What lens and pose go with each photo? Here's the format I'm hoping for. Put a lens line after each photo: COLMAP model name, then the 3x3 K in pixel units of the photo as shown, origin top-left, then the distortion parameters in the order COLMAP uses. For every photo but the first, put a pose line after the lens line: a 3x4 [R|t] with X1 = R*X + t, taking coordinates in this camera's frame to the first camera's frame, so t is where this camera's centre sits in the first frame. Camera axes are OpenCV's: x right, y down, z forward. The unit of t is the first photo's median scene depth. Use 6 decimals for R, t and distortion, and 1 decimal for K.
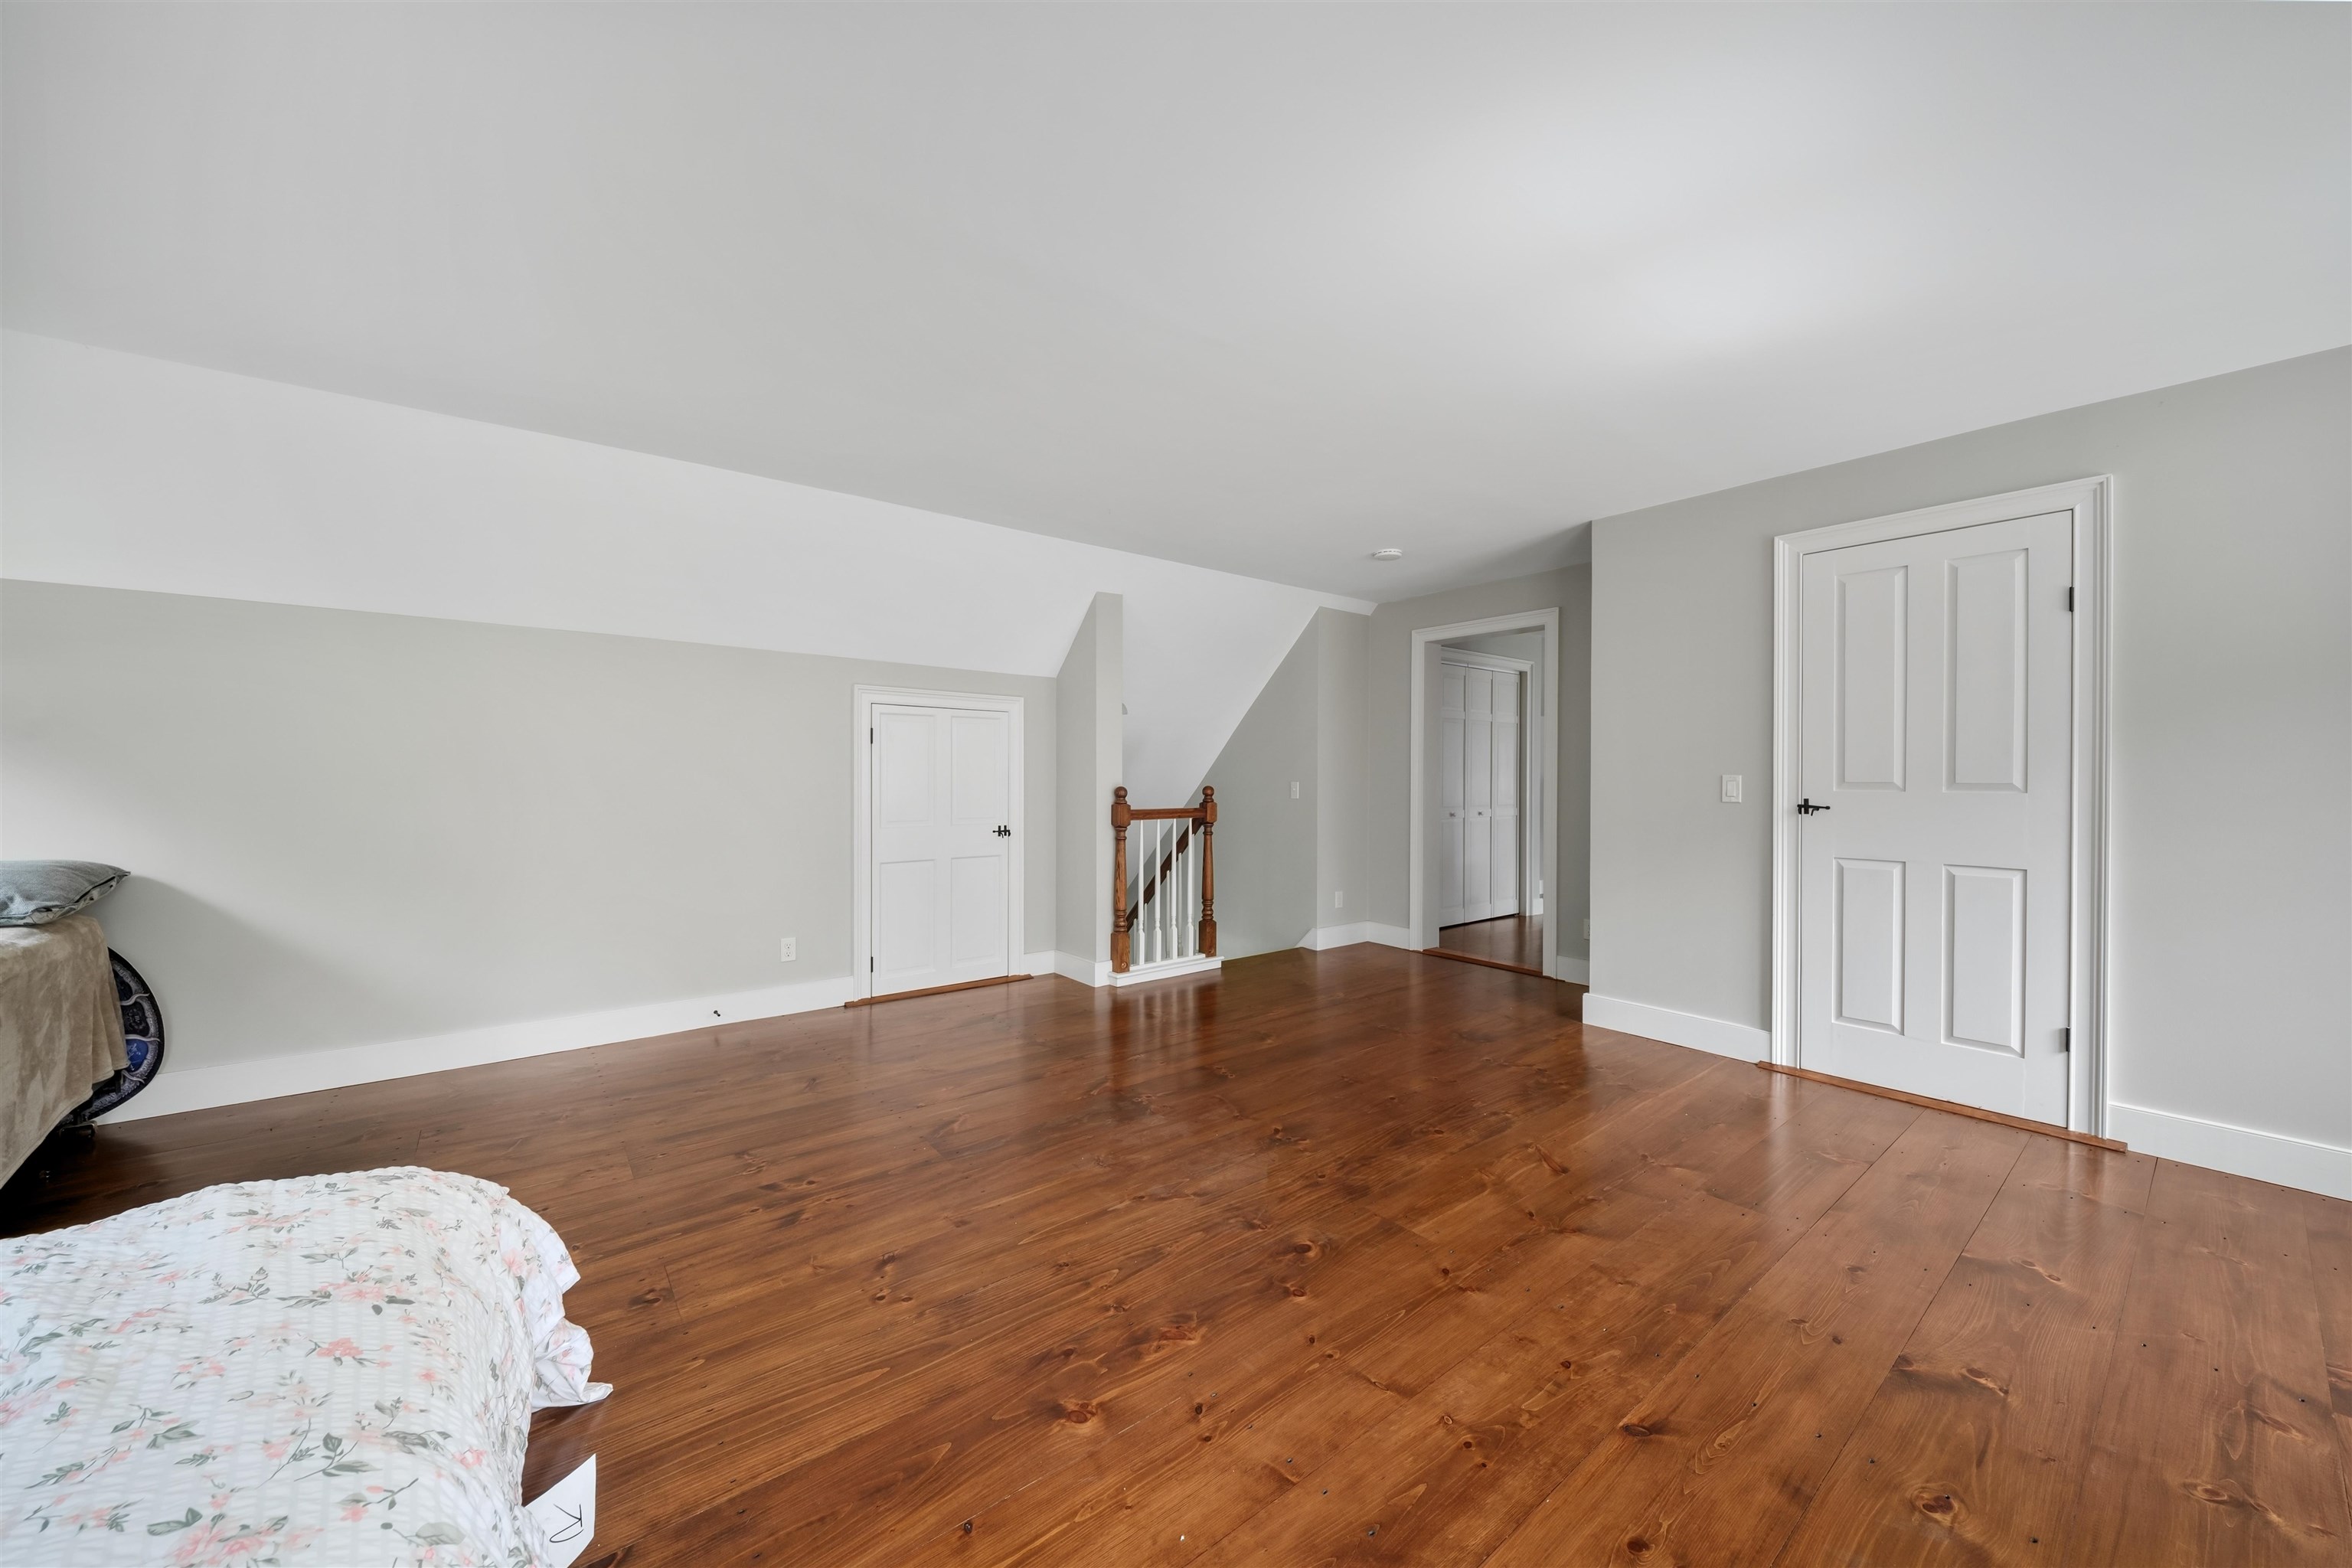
lens RADIAL K [[817.5, 0, 1168.8], [0, 817.5, 777.8], [0, 0, 1]] dist [-0.009197, -0.000203]
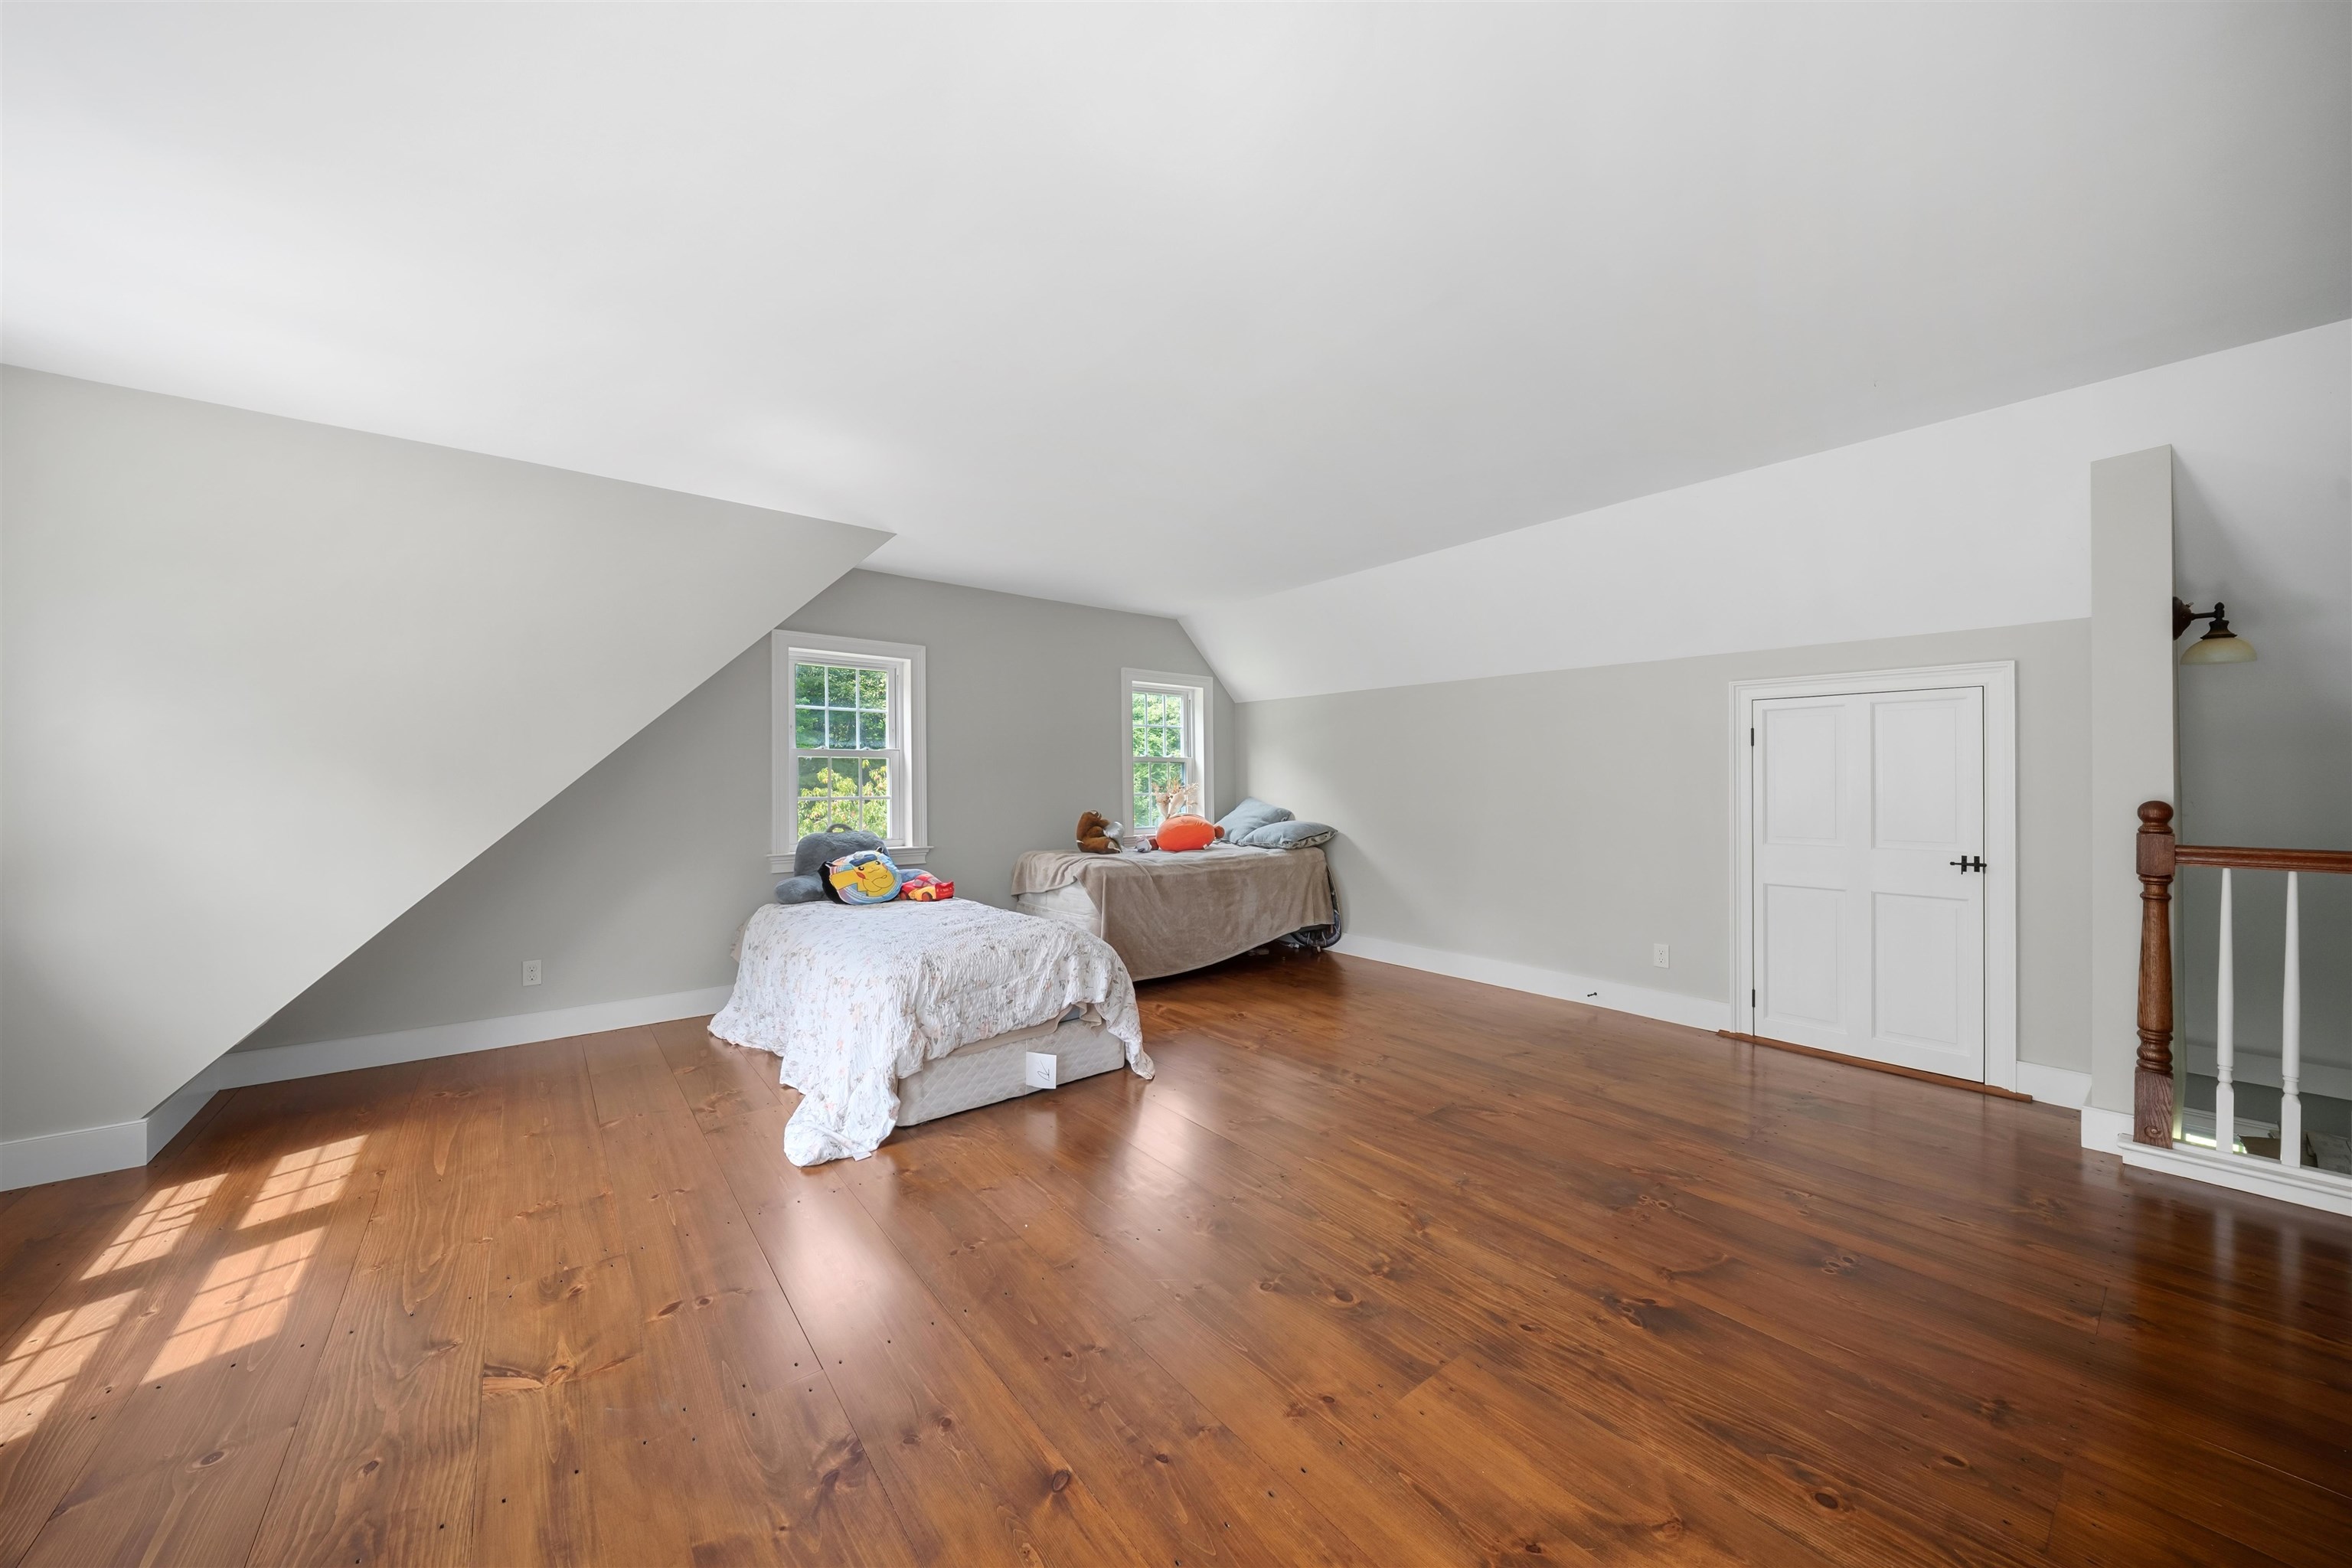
lens RADIAL K [[811.0, 0, 1174.3], [0, 811.0, 763.6], [0, 0, 1]] dist [0.013955, -0.006137]
pose [[0.026520, -0.023043, -0.999383, 0.692659], [-0.000623, 0.999734, -0.023068, -0.002255], [0.999648, 0.001234, 0.026499, 0.494224]]
